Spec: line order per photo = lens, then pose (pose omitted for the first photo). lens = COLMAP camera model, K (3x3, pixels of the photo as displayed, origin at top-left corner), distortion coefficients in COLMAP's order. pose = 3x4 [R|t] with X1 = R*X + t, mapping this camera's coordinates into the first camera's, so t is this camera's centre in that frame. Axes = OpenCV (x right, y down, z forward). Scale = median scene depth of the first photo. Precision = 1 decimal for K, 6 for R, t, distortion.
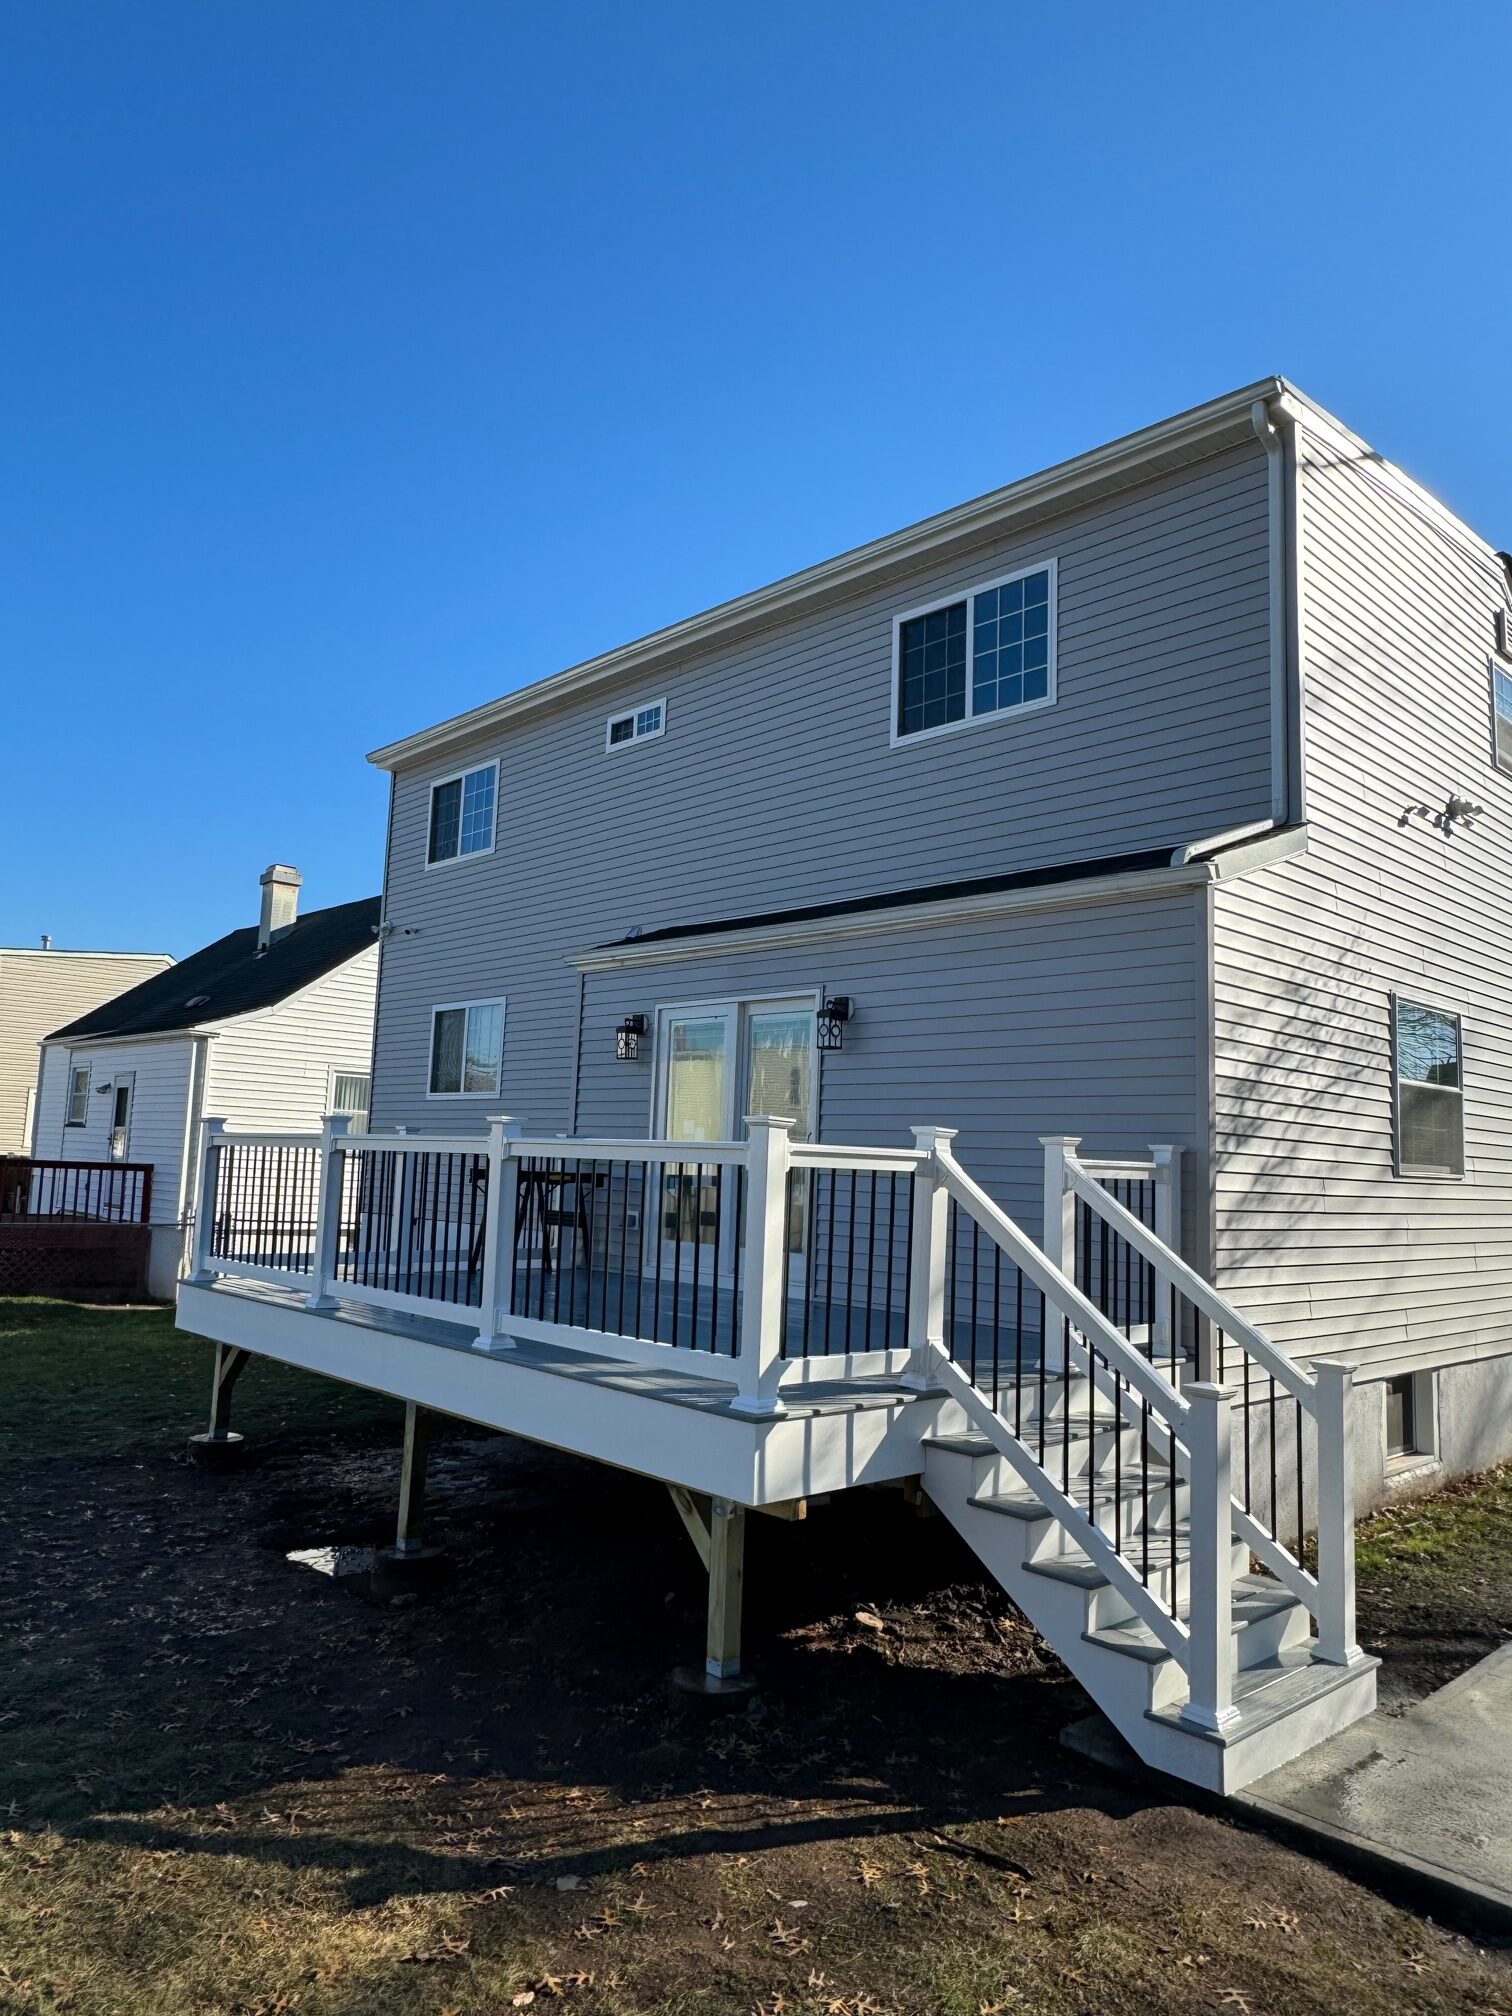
lens RADIAL K [[1329.9, 0, 756.0], [0, 1329.9, 1008.0], [0, 0, 1]] dist [0.001066, -0.003401]
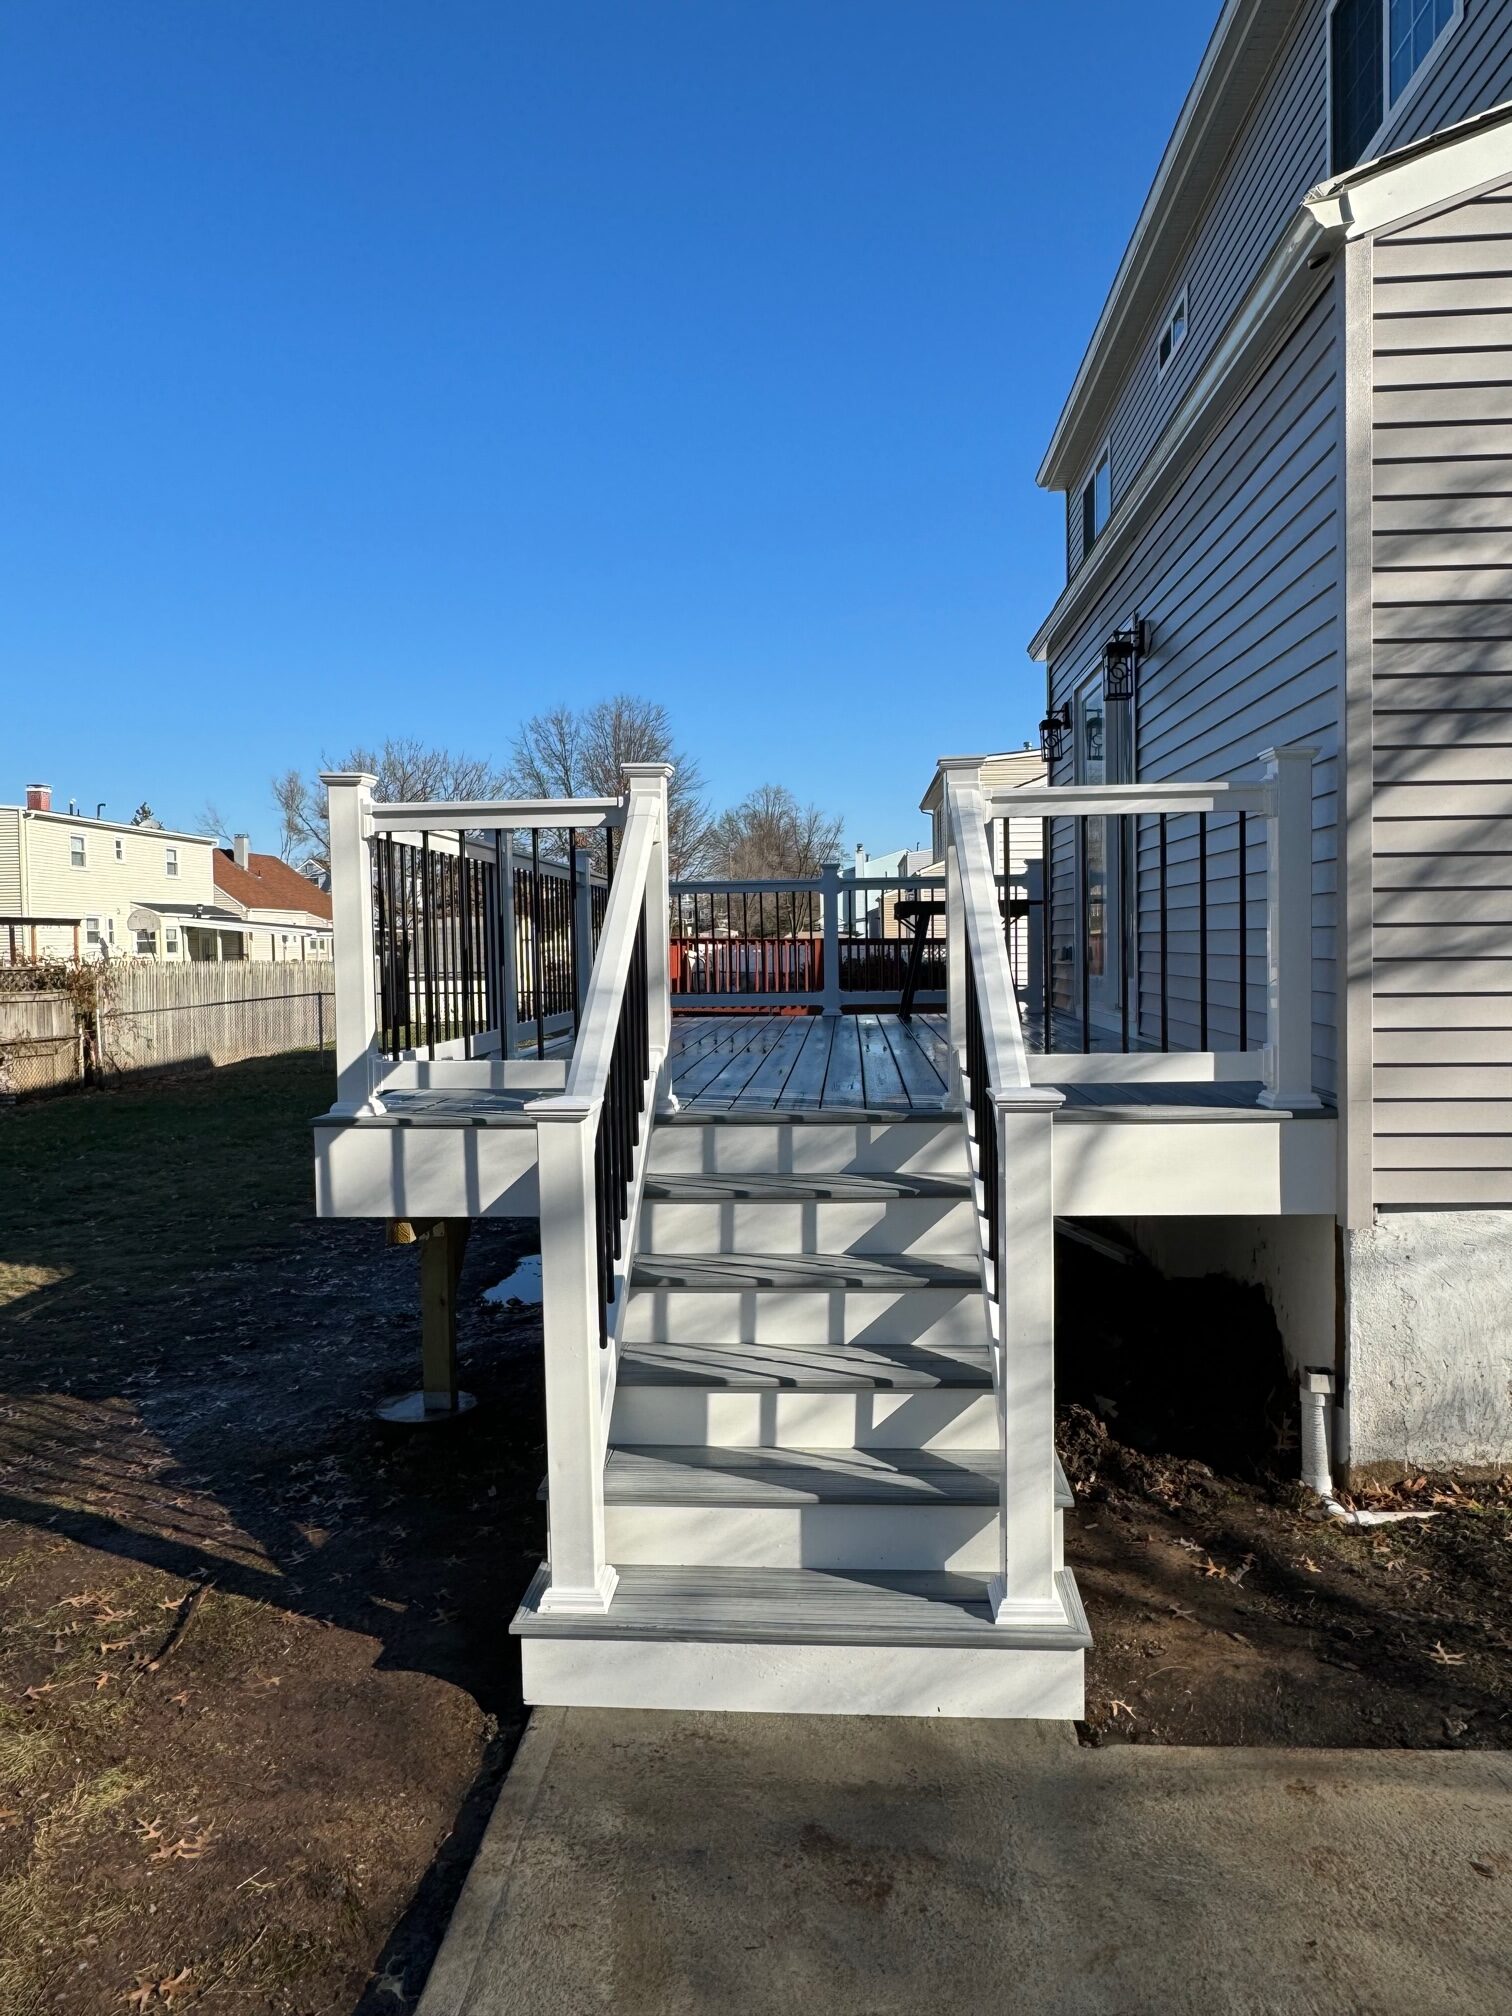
lens RADIAL K [[1329.9, 0, 756.0], [0, 1329.9, 1008.0], [0, 0, 1]] dist [0.001066, -0.003401]
pose [[0.681677, -0.012269, -0.731551, 0.428803], [0.126290, 0.986825, 0.101130, 0.095314], [0.720672, -0.161326, 0.674245, 0.326745]]
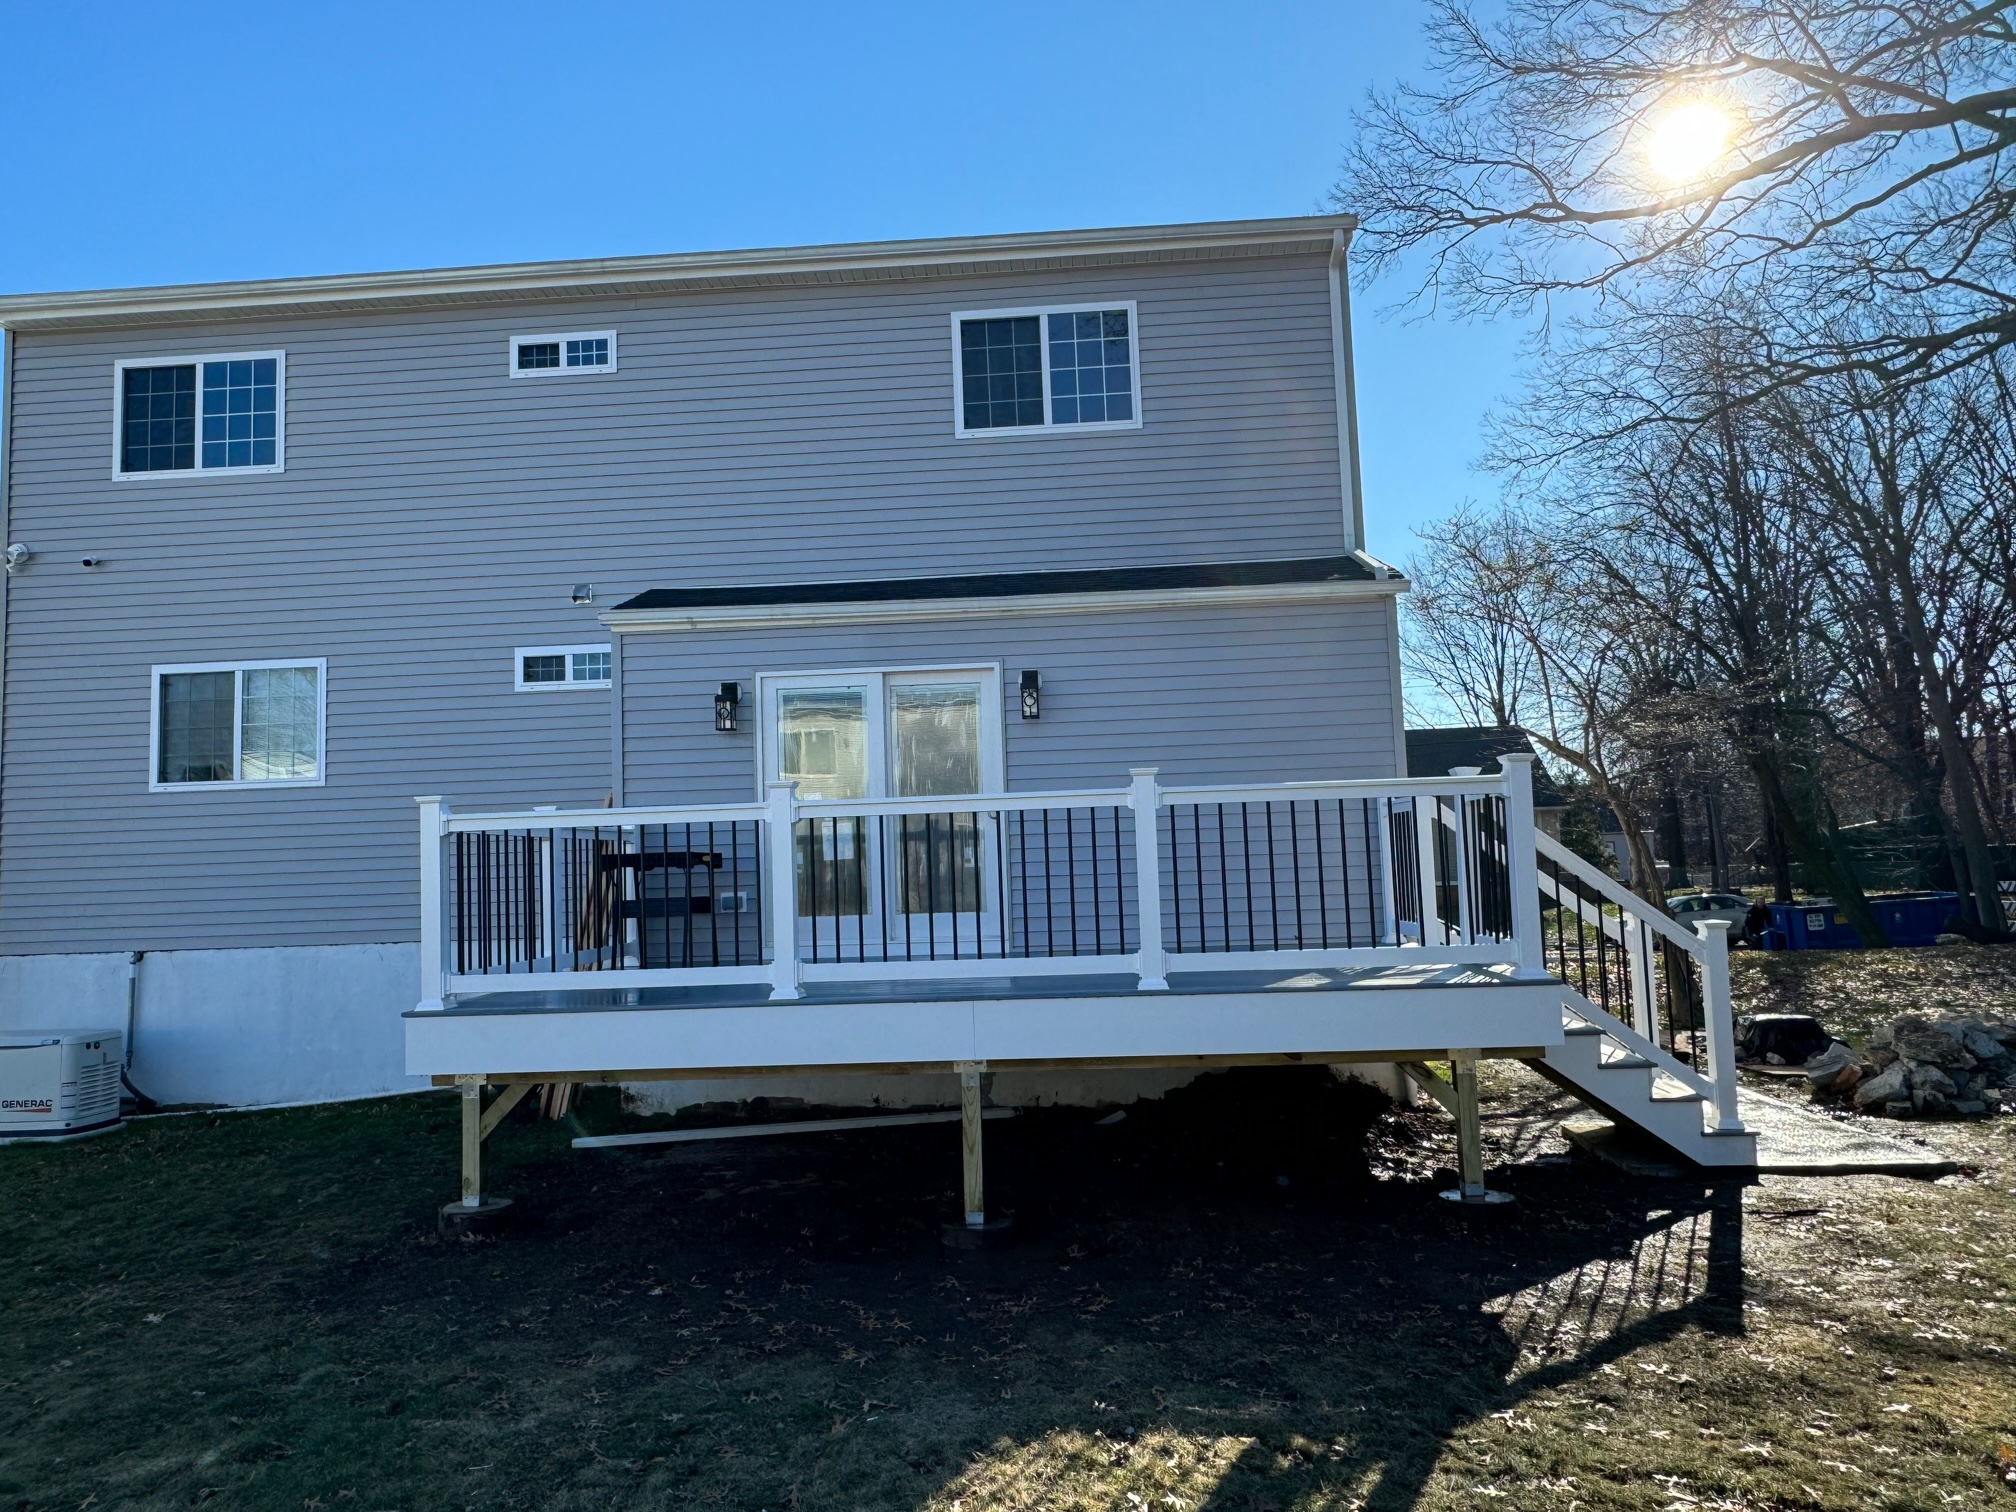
lens RADIAL K [[1329.9, 0, 1008.0], [0, 1329.9, 756.0], [0, 0, 1]] dist [0.001066, -0.003401]
pose [[0.729859, -0.006636, 0.683566, -0.674892], [-0.019243, 0.999357, 0.030249, 0.028307], [-0.683327, -0.035231, 0.729262, 0.215695]]
